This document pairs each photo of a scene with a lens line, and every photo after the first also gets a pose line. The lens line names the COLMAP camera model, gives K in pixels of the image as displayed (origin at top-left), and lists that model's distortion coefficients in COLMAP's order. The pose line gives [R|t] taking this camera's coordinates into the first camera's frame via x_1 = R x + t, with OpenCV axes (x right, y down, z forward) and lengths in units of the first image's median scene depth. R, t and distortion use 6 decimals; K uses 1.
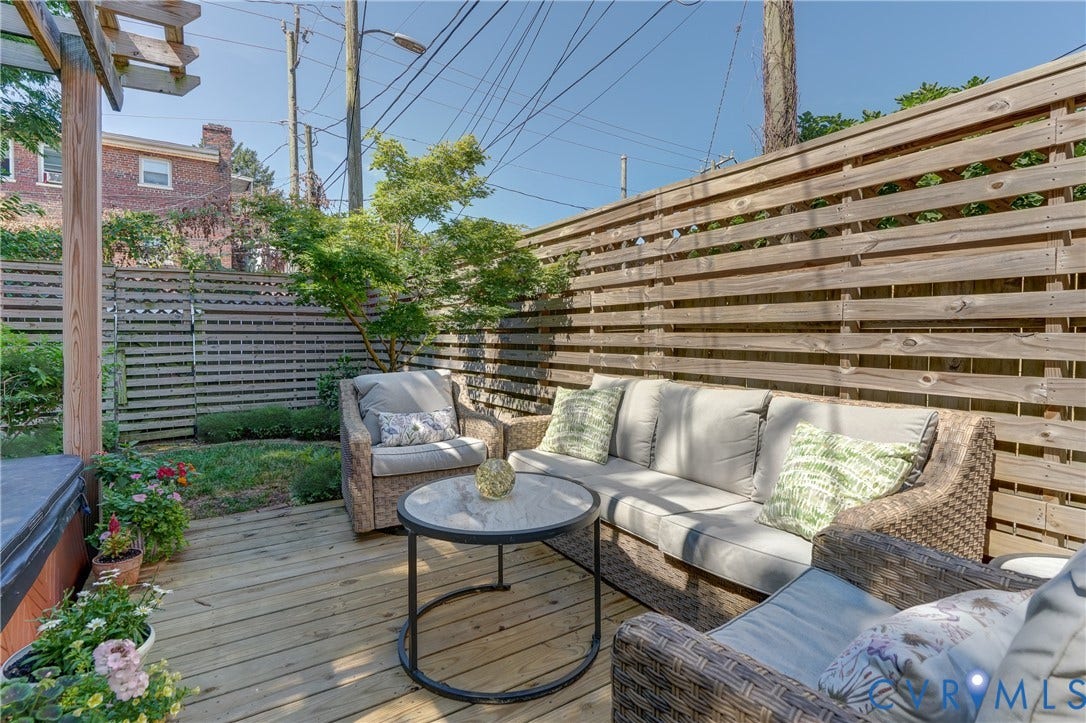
lens RADIAL K [[516.6, 0, 534.0], [0, 516.6, 332.5], [0, 0, 1]] dist [0.000729, 0.000205]
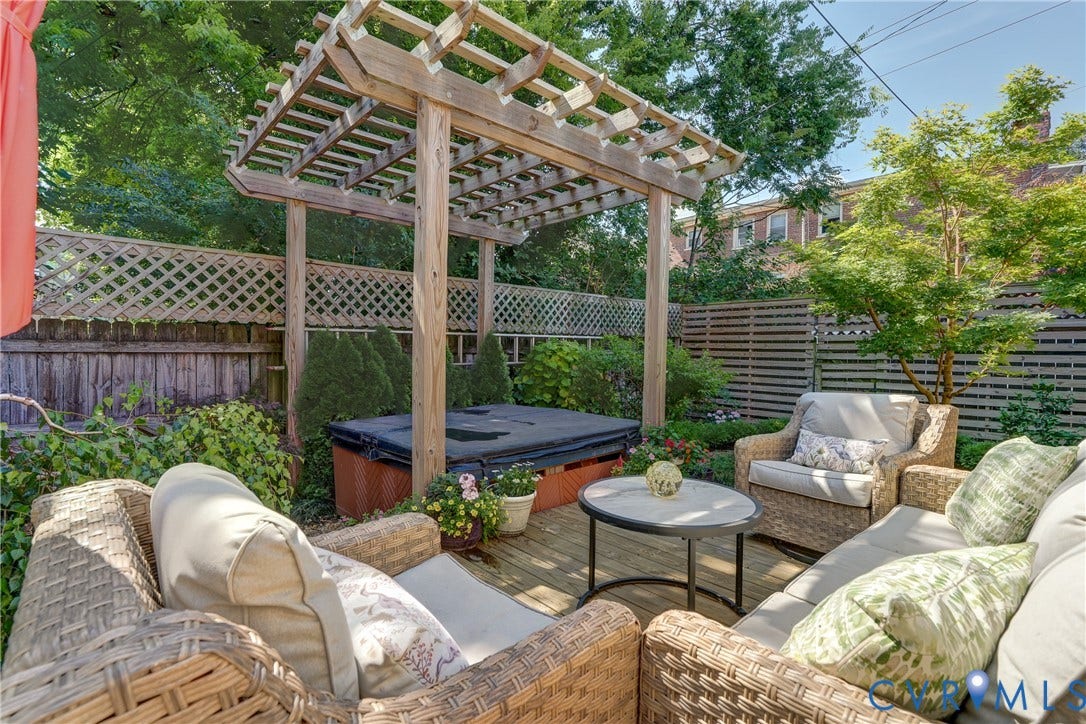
lens RADIAL K [[497.9, 0, 541.3], [0, 497.9, 360.0], [0, 0, 1]] dist [-0.001341, 0.000782]
pose [[0.171944, 0.021371, -0.984875, 0.414722], [-0.006680, 0.999767, 0.020528, 0.001808], [0.985084, 0.003049, 0.172046, 0.244188]]
